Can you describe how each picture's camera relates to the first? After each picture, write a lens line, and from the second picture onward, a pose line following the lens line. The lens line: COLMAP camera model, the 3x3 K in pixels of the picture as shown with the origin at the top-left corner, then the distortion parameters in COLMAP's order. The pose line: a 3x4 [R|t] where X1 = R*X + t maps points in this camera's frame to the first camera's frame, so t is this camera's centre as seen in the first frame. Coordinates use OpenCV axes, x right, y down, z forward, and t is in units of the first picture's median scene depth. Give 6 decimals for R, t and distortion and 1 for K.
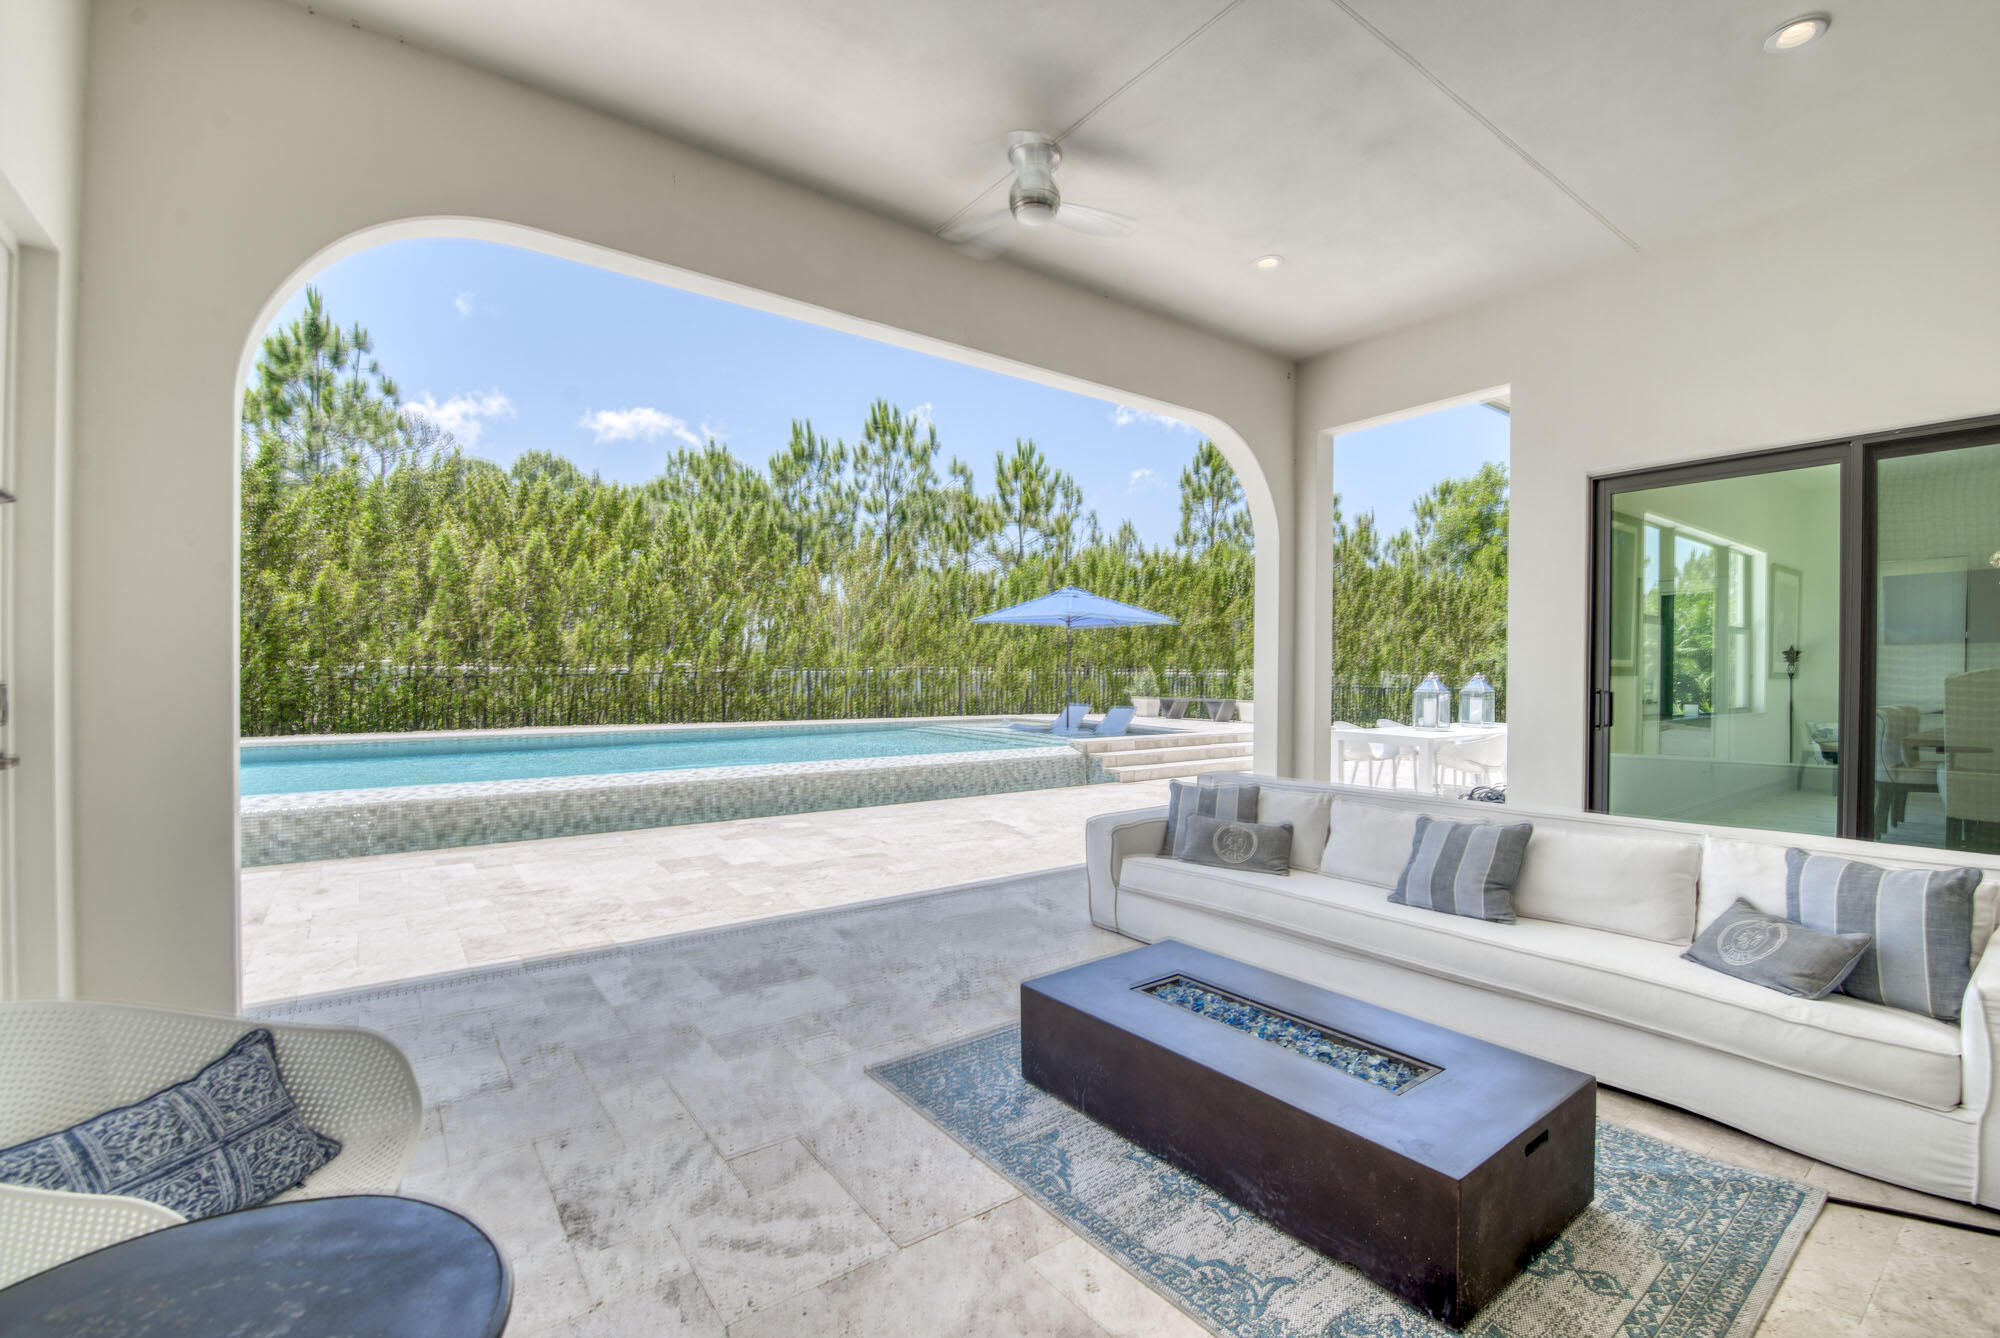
lens RADIAL K [[878.6, 0, 1031.7], [0, 878.6, 703.6], [0, 0, 1]] dist [-0.010752, -0.000257]
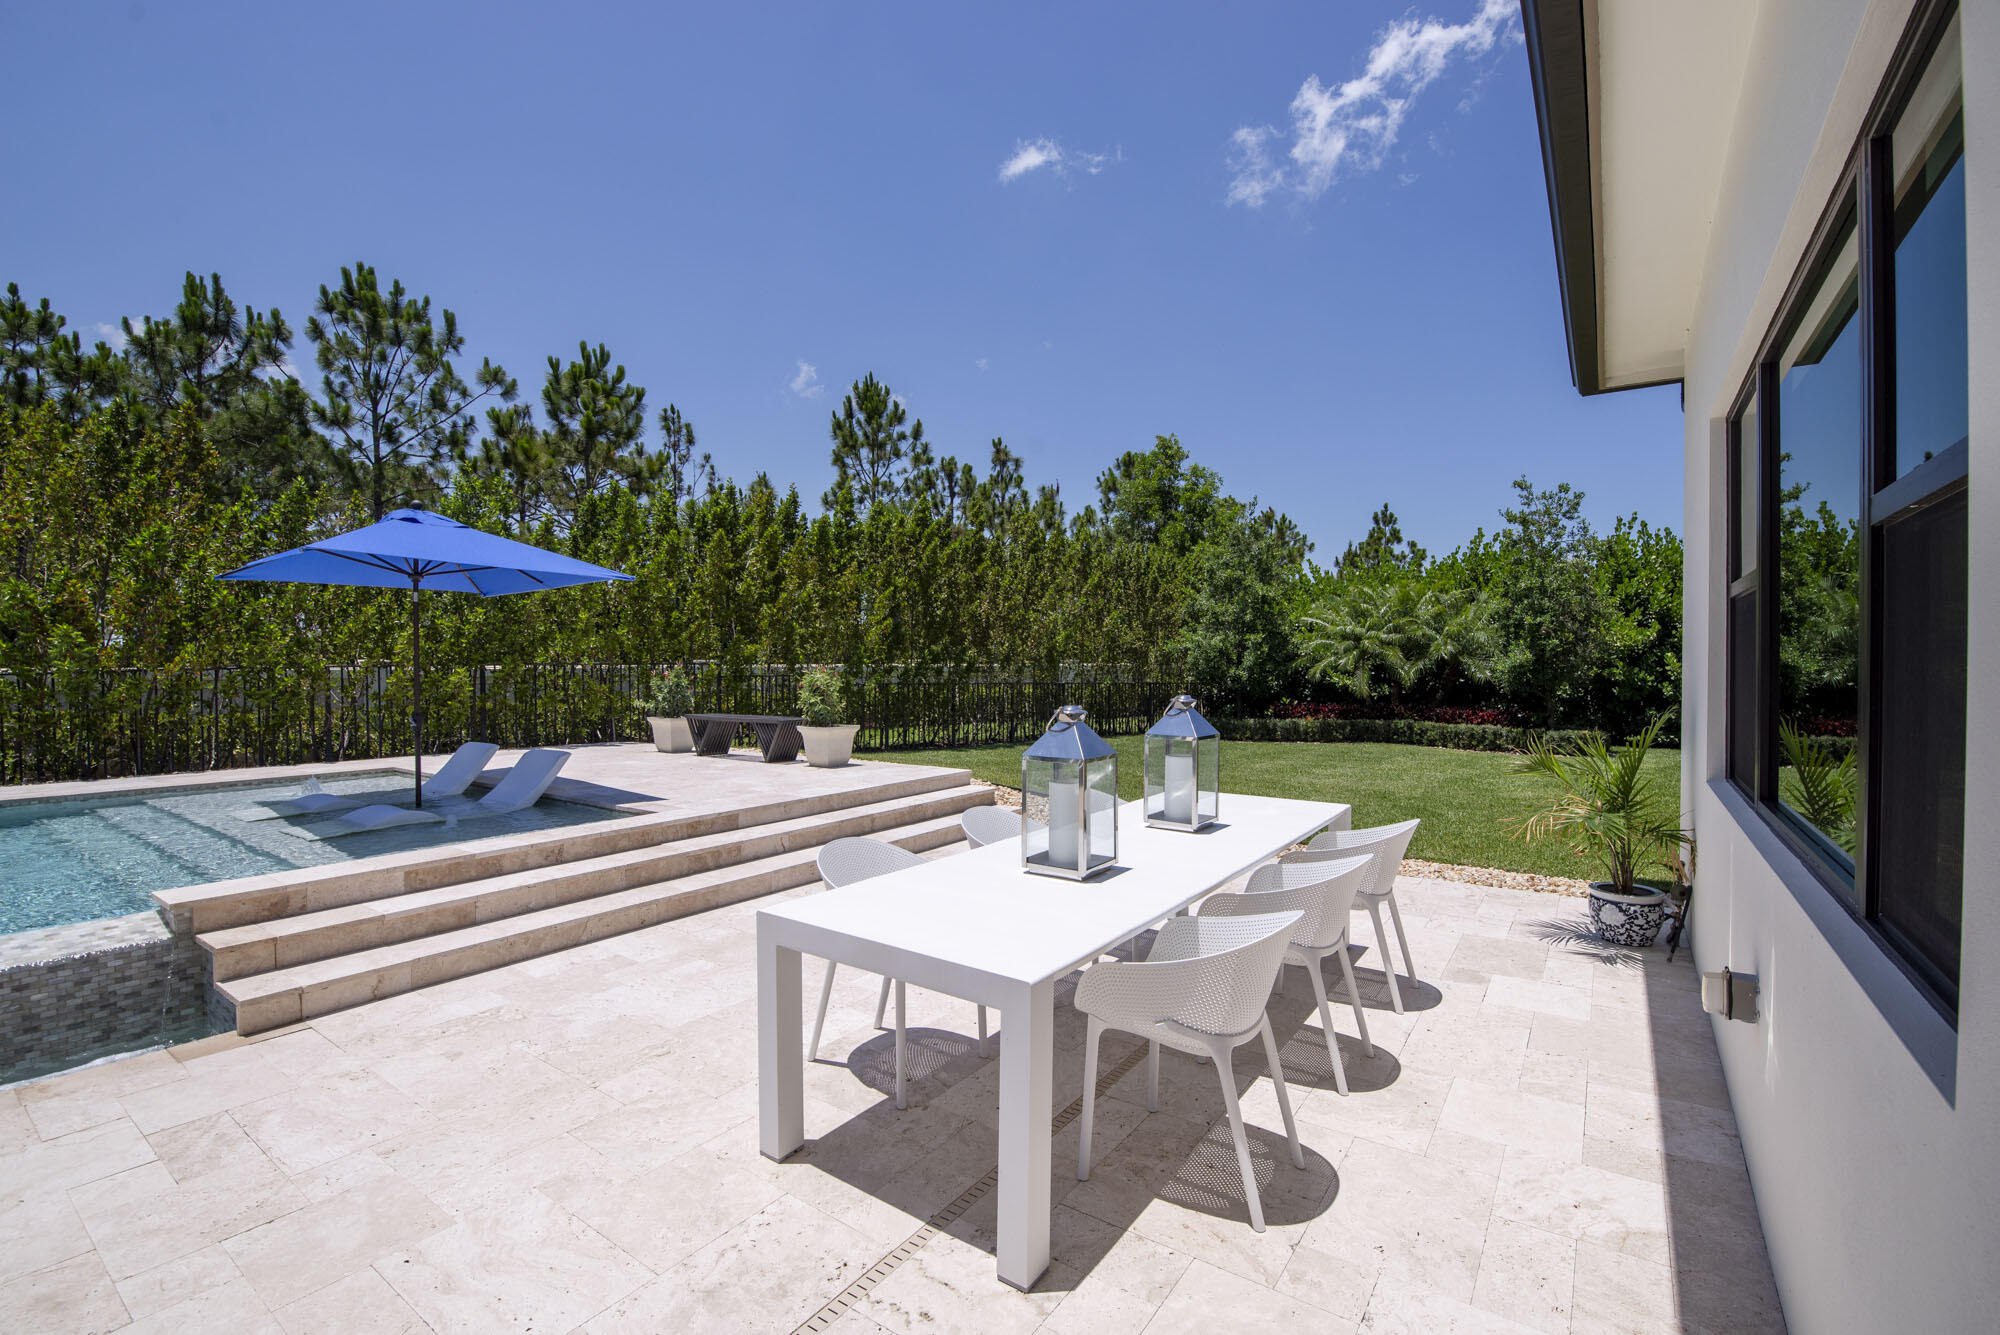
lens RADIAL K [[869.4, 0, 1029.9], [0, 869.4, 669.6], [0, 0, 1]] dist [-0.009726, -0.004698]
pose [[0.947912, -0.008563, 0.318417, 0.100328], [0.014630, 0.999754, -0.016668, -0.014616], [-0.318196, 0.020458, 0.947804, 0.213845]]
